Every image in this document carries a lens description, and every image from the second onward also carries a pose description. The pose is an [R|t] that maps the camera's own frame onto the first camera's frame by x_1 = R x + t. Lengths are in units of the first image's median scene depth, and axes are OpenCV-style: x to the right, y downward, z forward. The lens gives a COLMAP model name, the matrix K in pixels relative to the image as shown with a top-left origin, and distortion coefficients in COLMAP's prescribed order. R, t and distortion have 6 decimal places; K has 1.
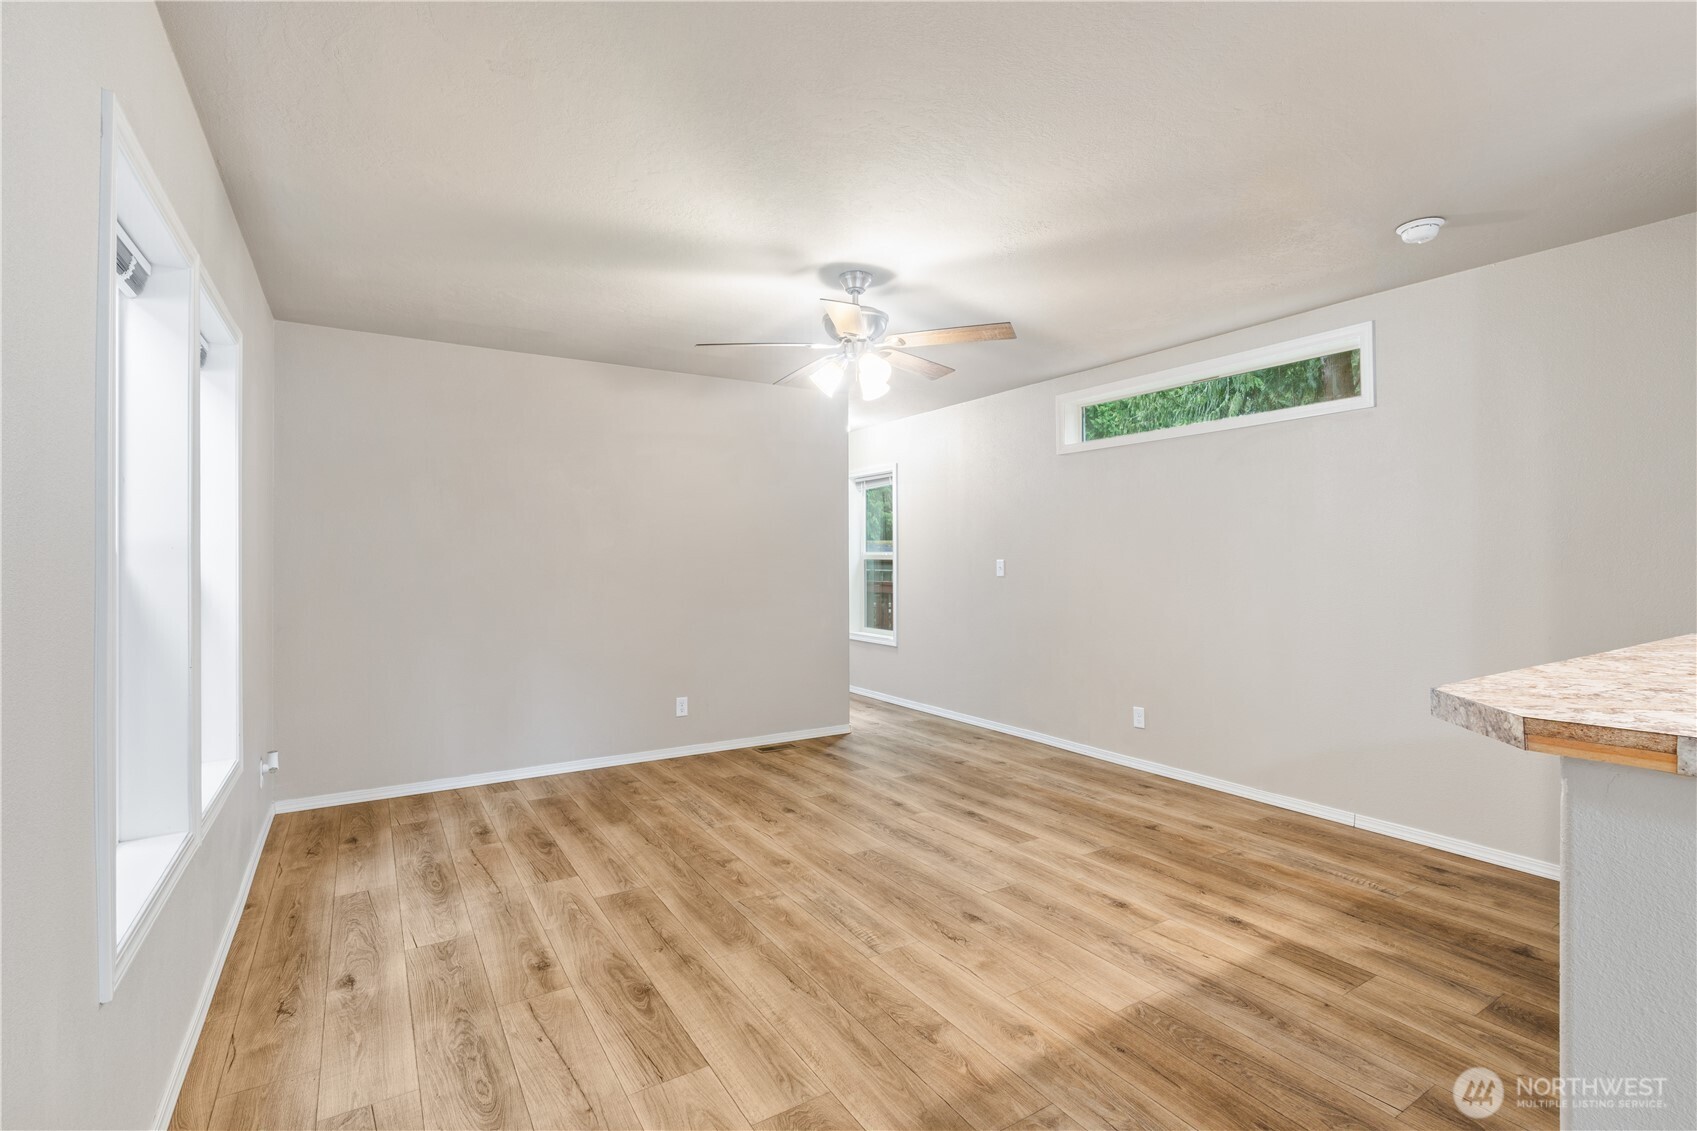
lens RADIAL K [[785.8, 0, 846.1], [0, 785.8, 512.6], [0, 0, 1]] dist [-0.007373, 0.000772]
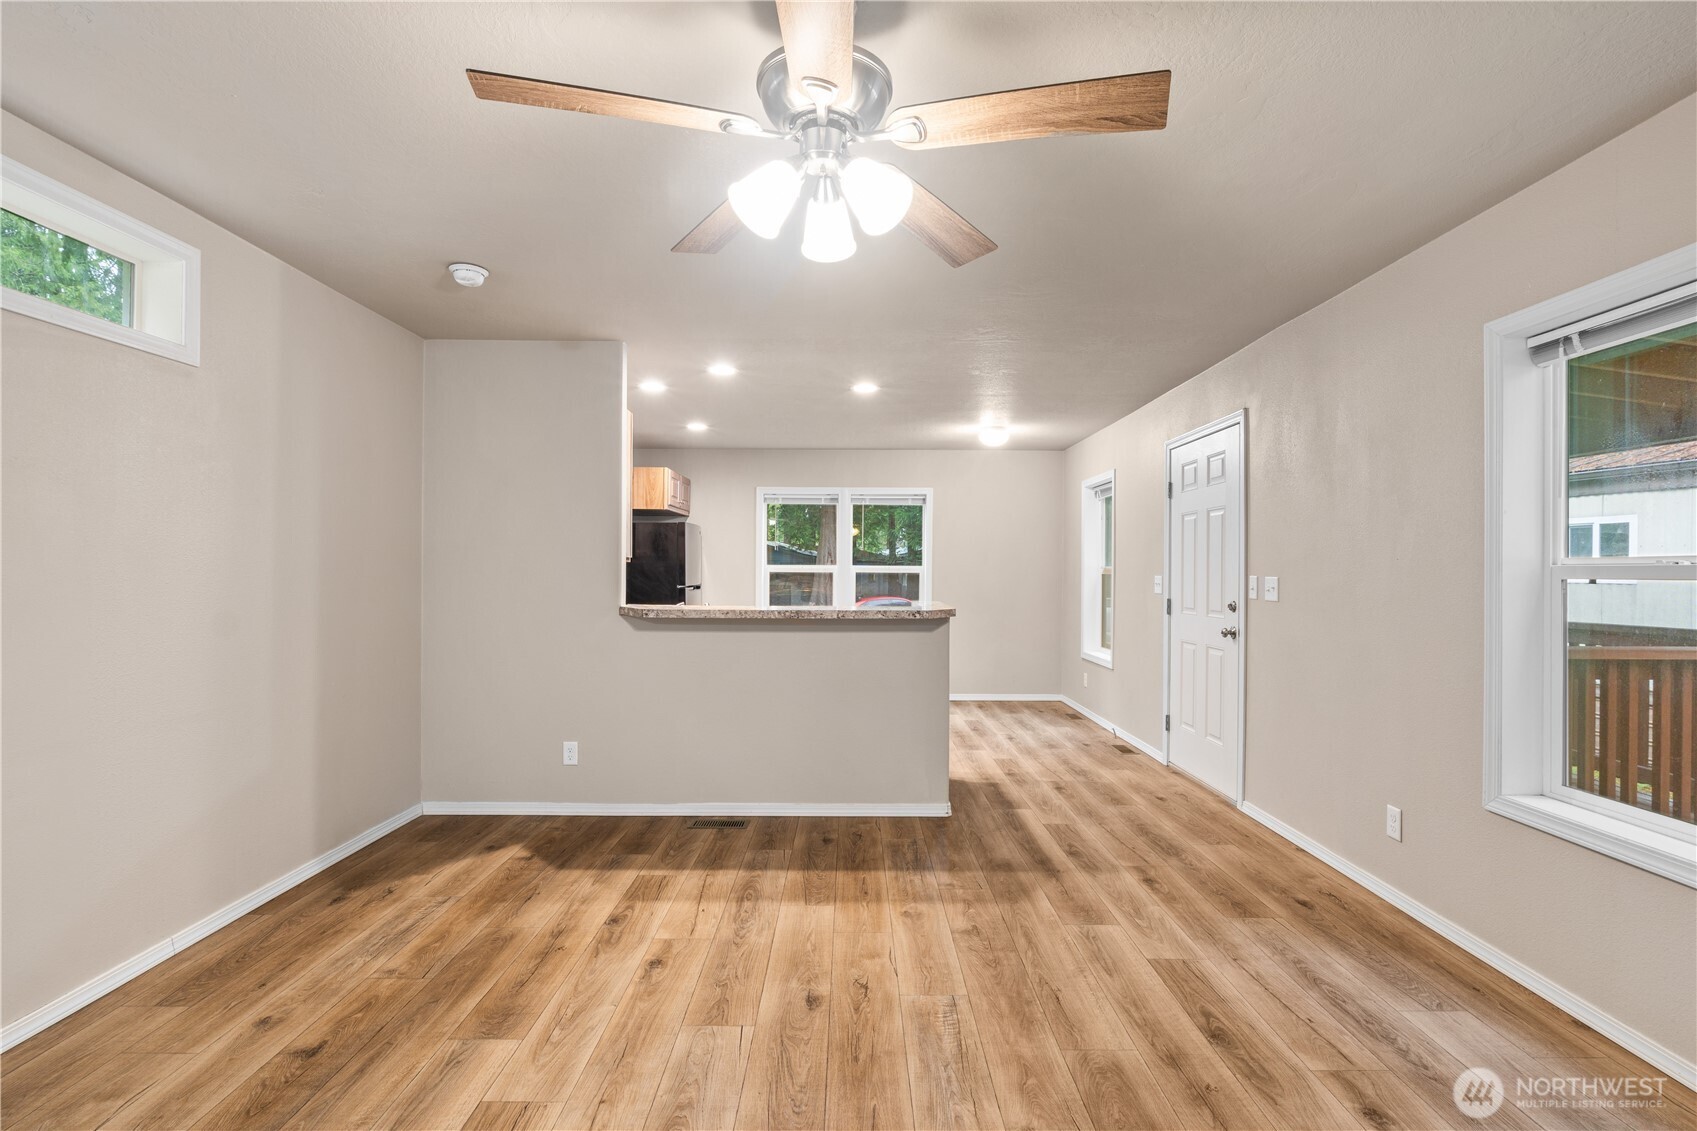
lens RADIAL K [[785.8, 0, 859.2], [0, 785.8, 554.9], [0, 0, 1]] dist [-0.007373, 0.000772]
pose [[-0.857234, 0.010623, 0.514817, -0.316783], [-0.029664, 0.997108, -0.069969, 0.098073], [-0.514072, -0.075251, -0.854440, 1.722396]]
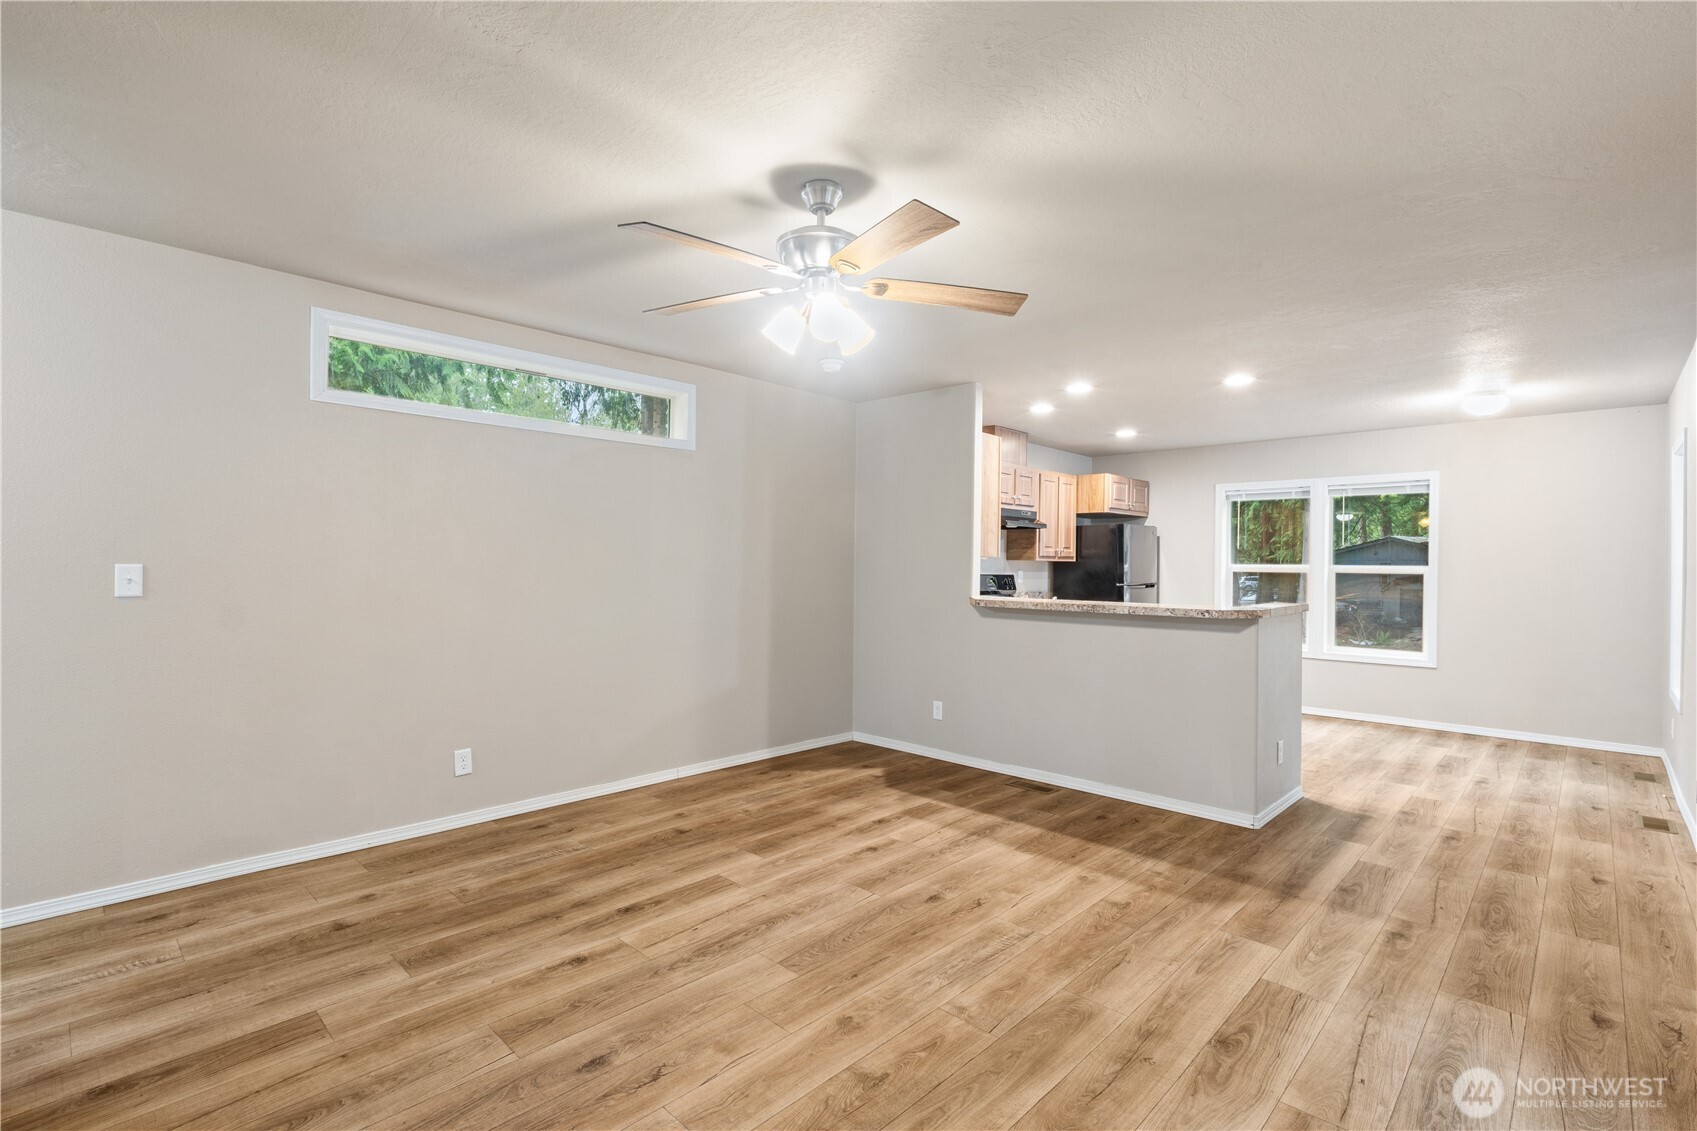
lens RADIAL K [[785.8, 0, 858.1], [0, 785.8, 543.2], [0, 0, 1]] dist [-0.007373, 0.000772]
pose [[-0.260809, 0.029265, 0.964947, -0.875090], [-0.063184, 0.996880, -0.047311, 0.082823], [-0.963320, -0.073308, -0.258146, 1.415295]]
